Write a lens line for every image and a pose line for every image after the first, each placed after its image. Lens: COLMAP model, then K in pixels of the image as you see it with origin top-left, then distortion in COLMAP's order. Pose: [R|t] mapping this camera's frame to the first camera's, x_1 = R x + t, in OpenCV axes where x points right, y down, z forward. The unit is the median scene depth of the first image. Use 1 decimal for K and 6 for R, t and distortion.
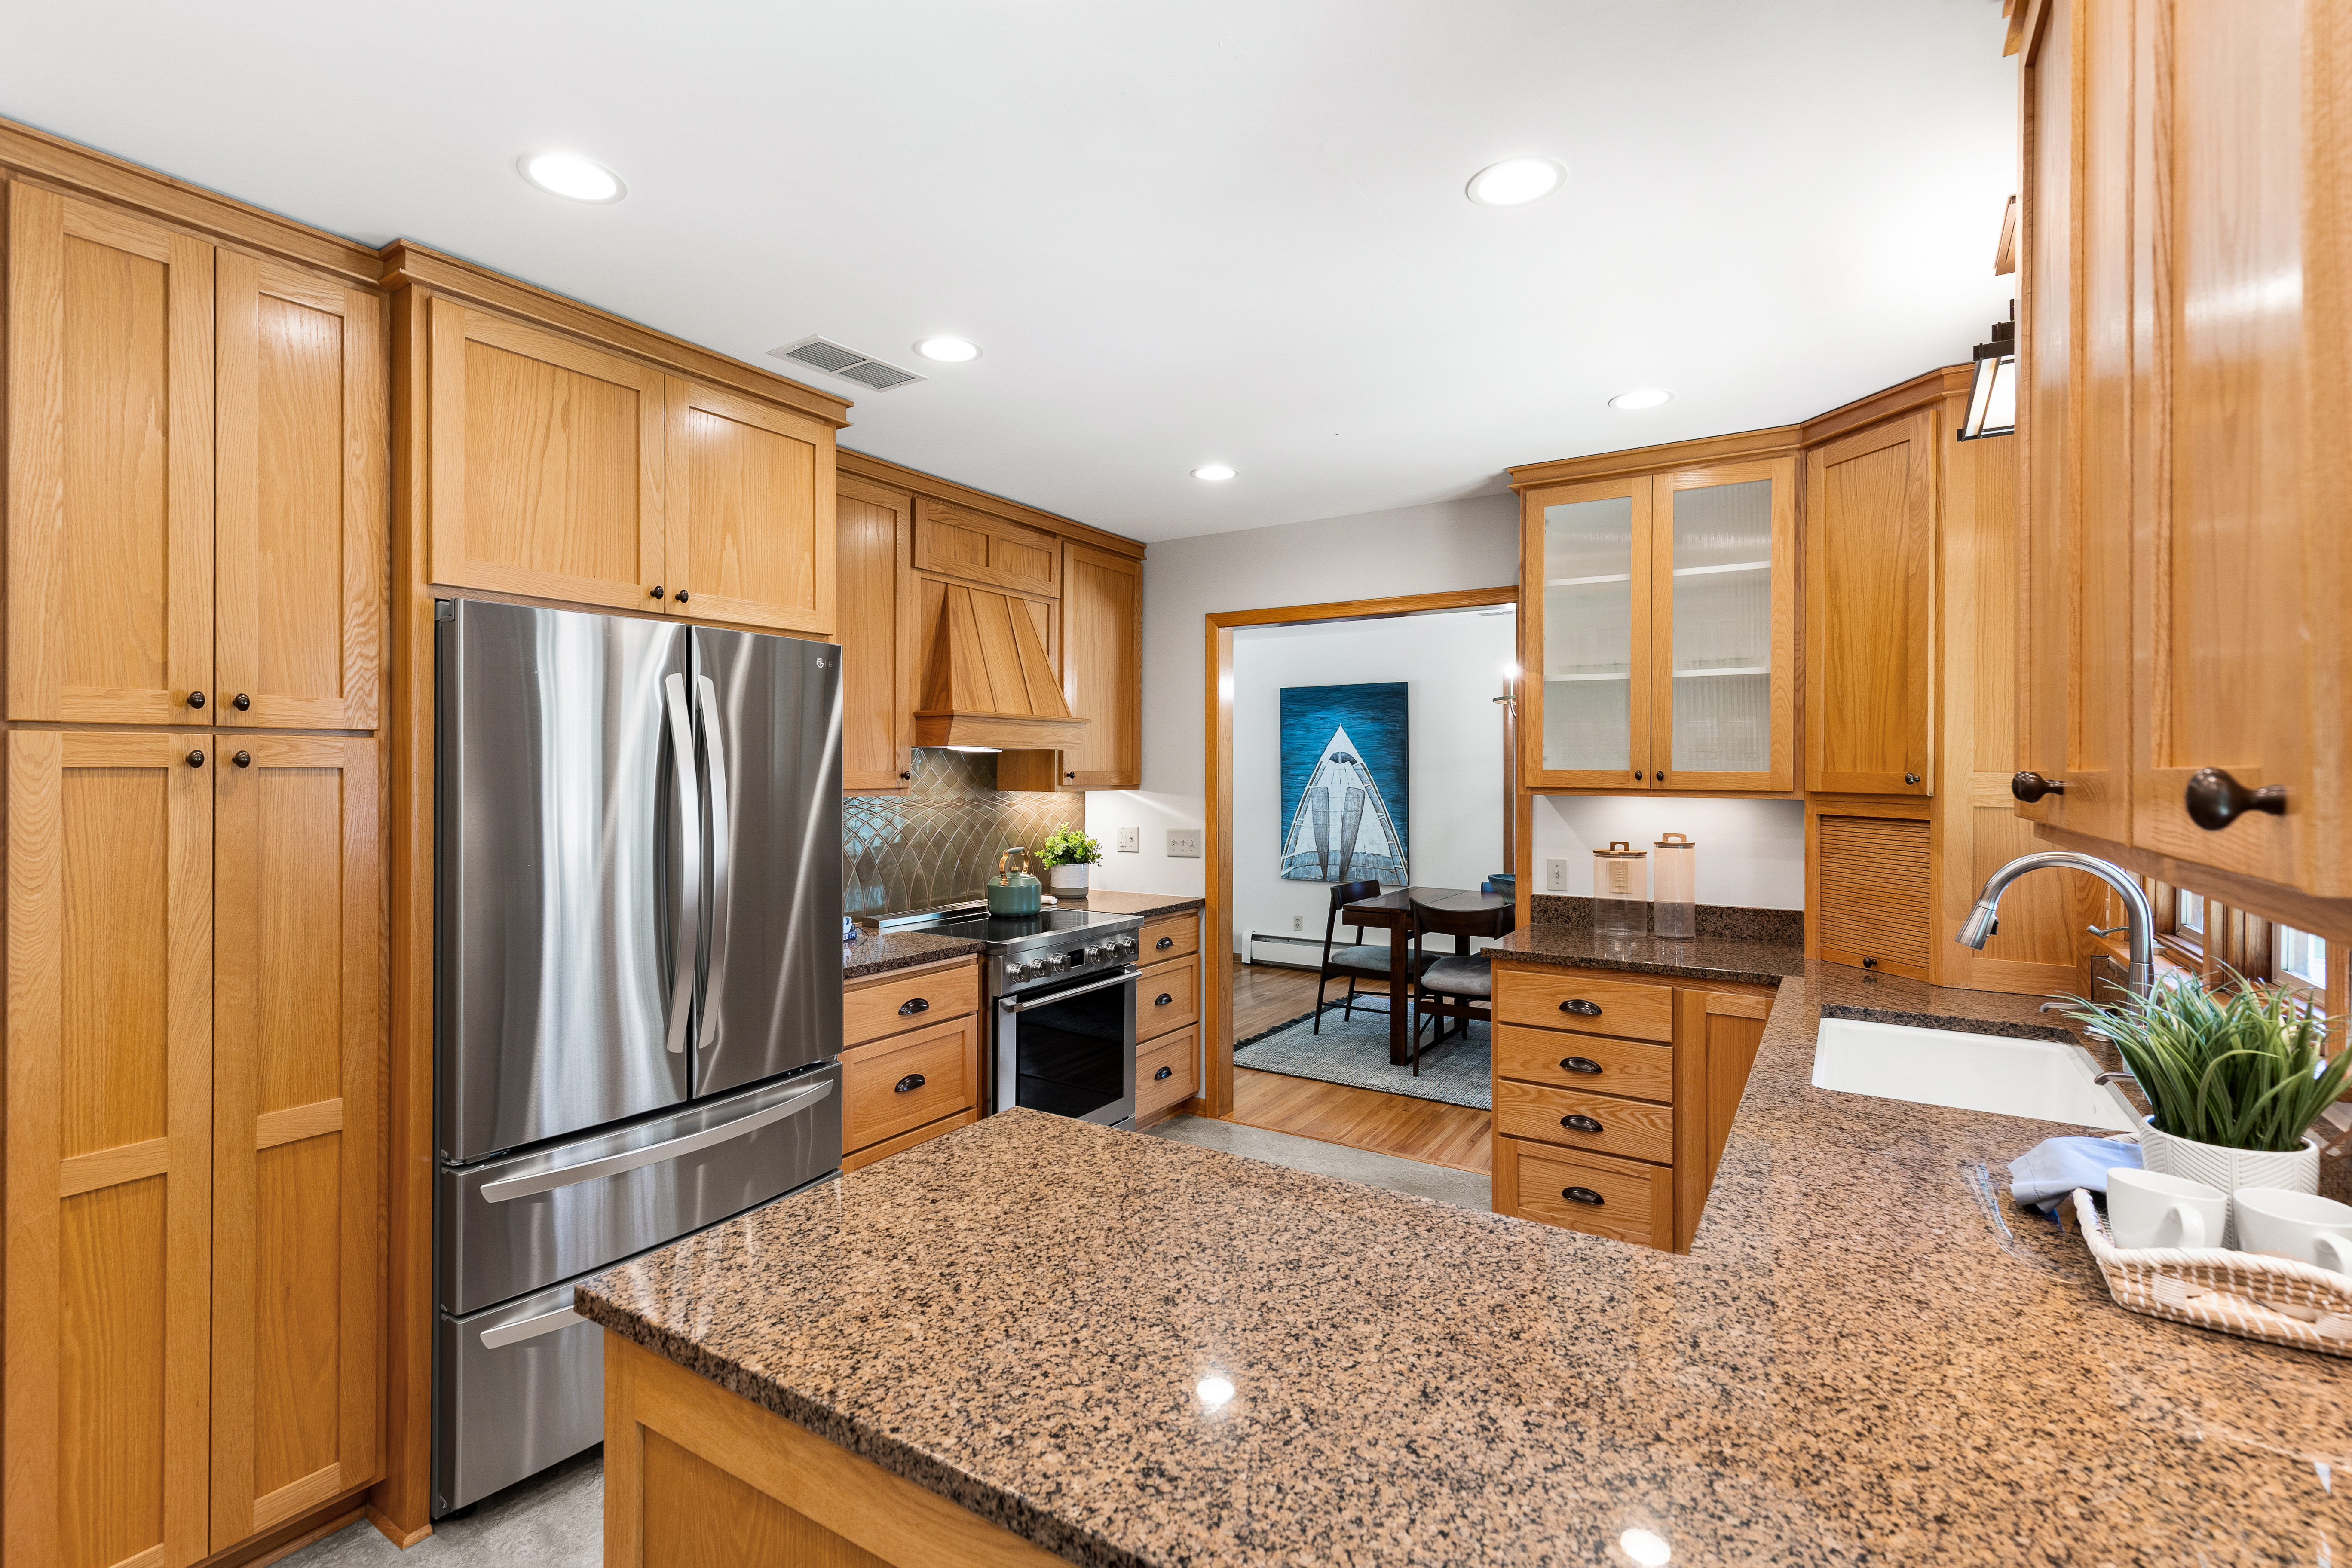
lens RADIAL K [[1072.7, 0, 1153.5], [0, 1072.7, 759.2], [0, 0, 1]] dist [0.011076, -0.004393]
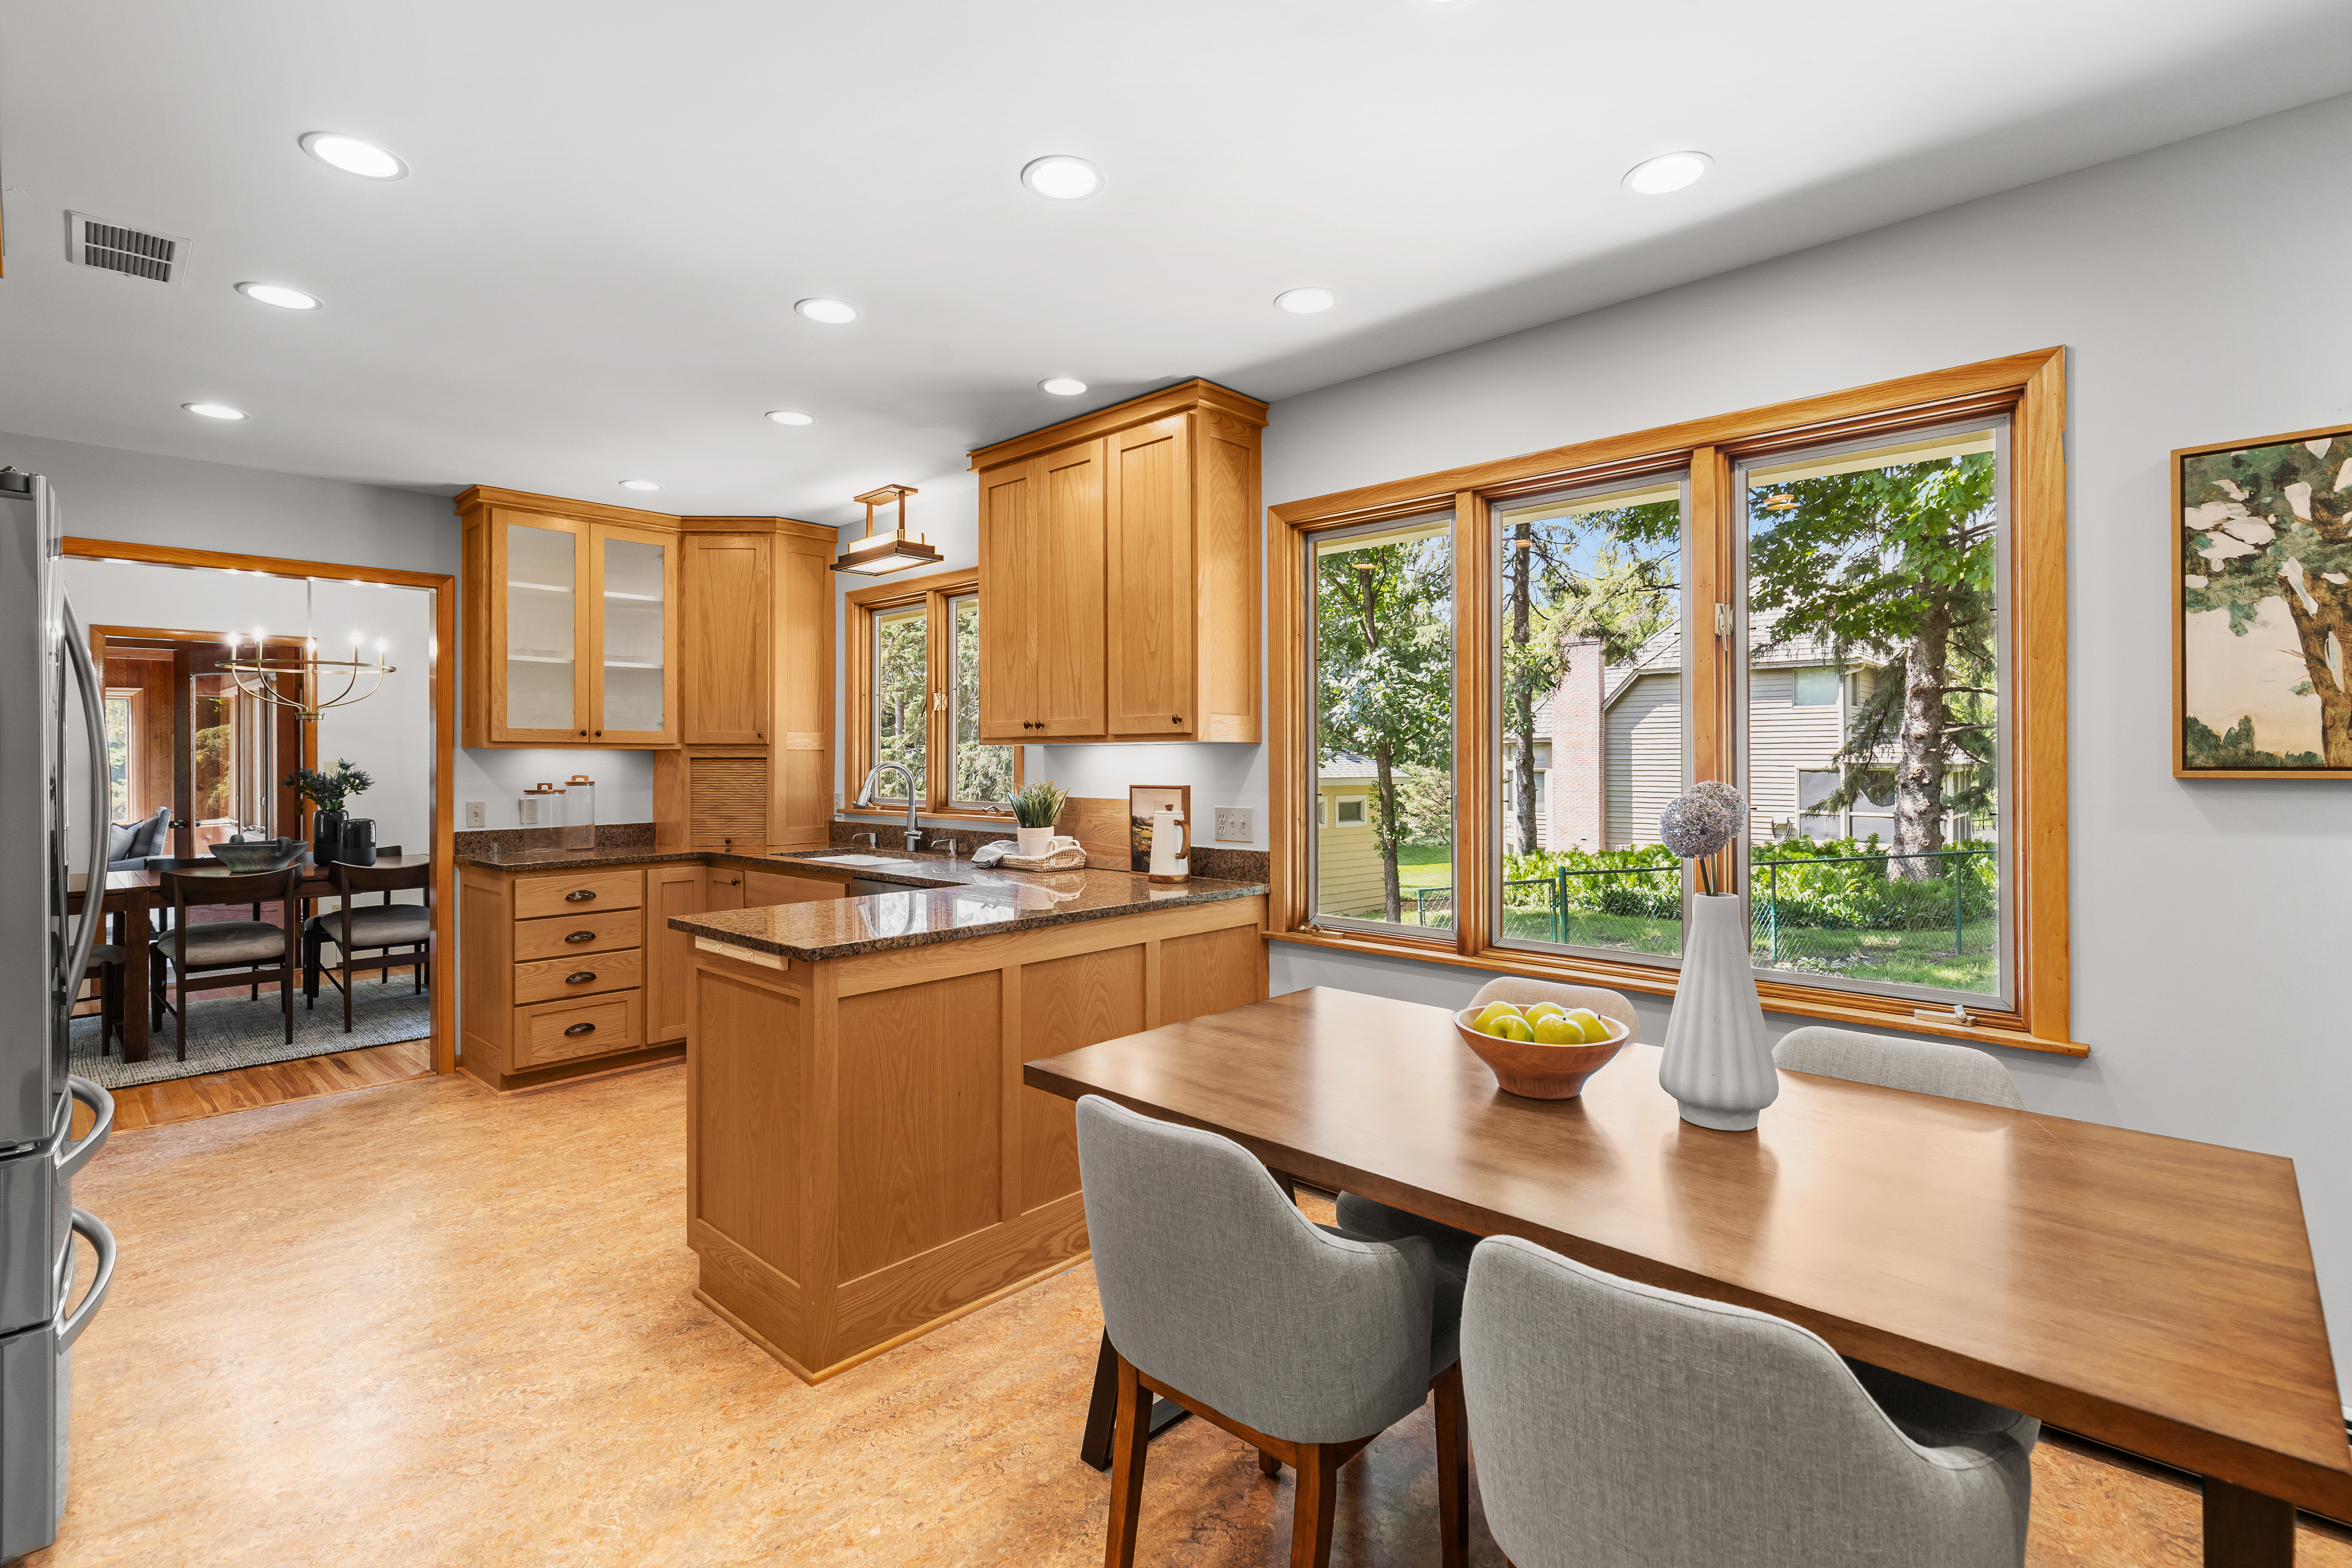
lens RADIAL K [[1072.7, 0, 1156.9], [0, 1072.7, 762.1], [0, 0, 1]] dist [0.011076, -0.004393]
pose [[0.179767, -0.006531, 0.983688, -0.783711], [-0.005106, 0.999958, 0.007572, 0.037718], [-0.983696, -0.006383, 0.179726, 0.002938]]
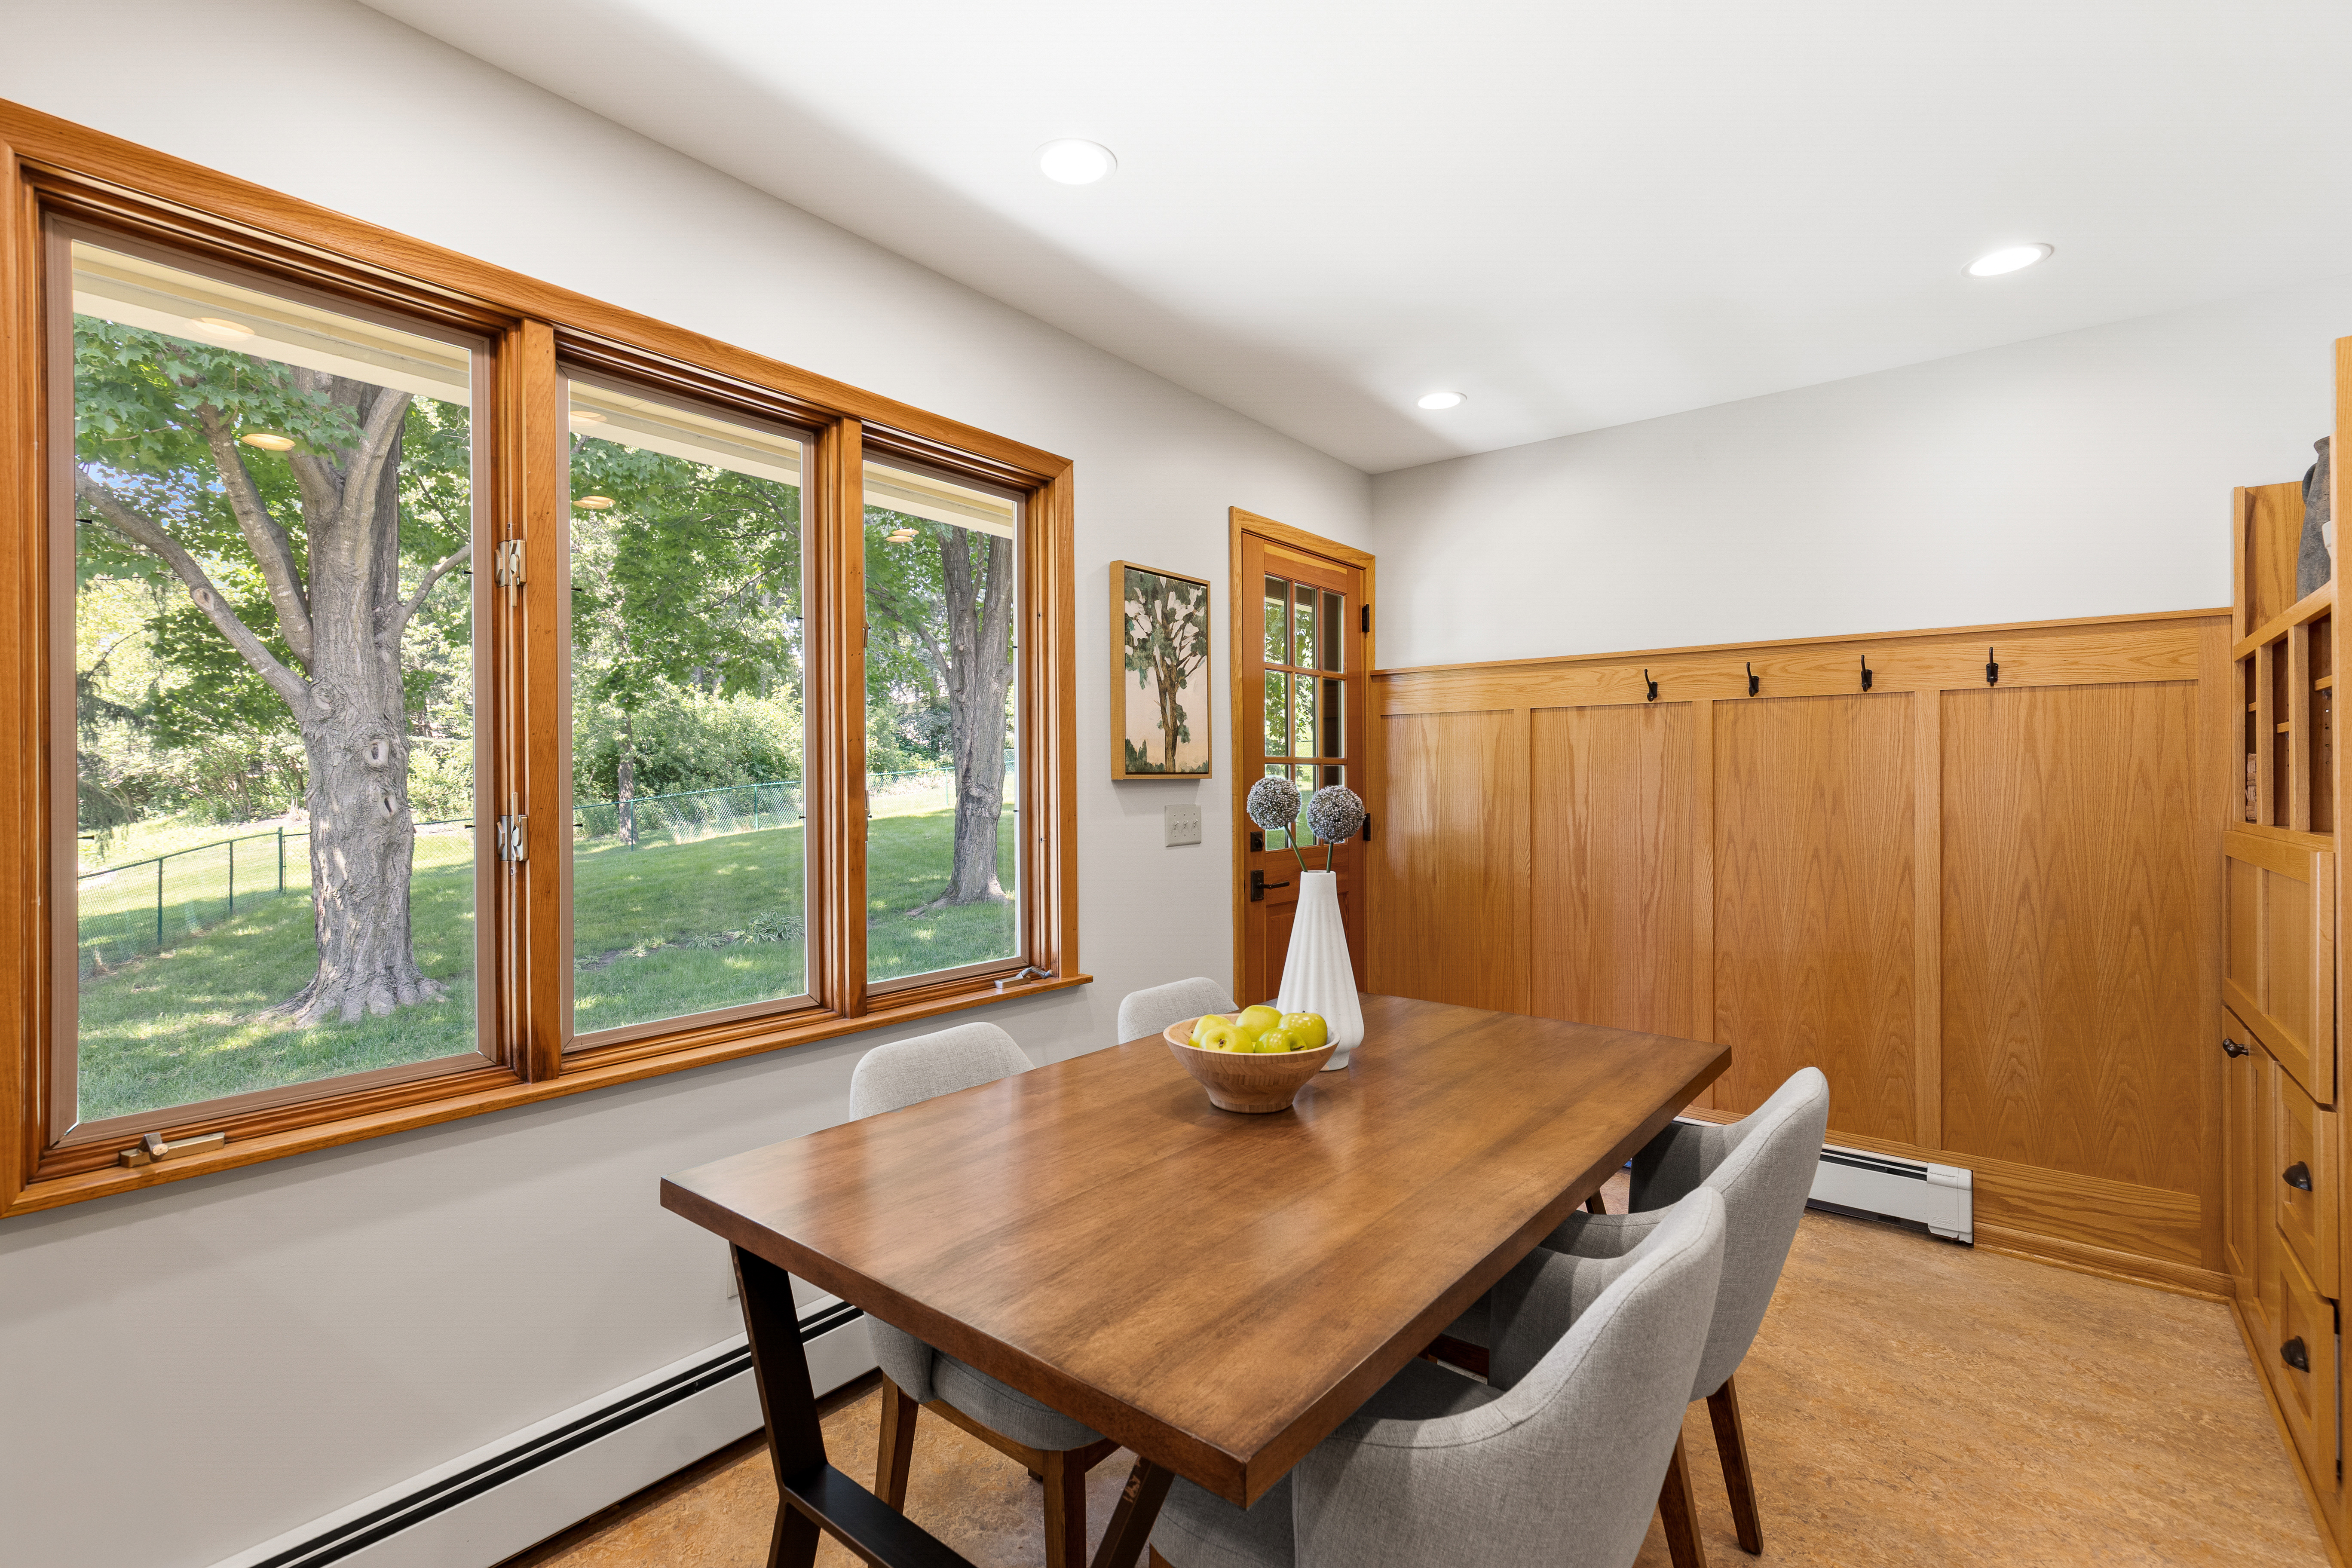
lens RADIAL K [[1072.7, 0, 1164.6], [0, 1072.7, 776.0], [0, 0, 1]] dist [0.011076, -0.004393]
pose [[-0.994875, 0.003756, 0.101044, -0.242162], [0.001894, 0.999827, -0.018519, 0.060657], [-0.101096, -0.018232, -0.994710, 0.415680]]
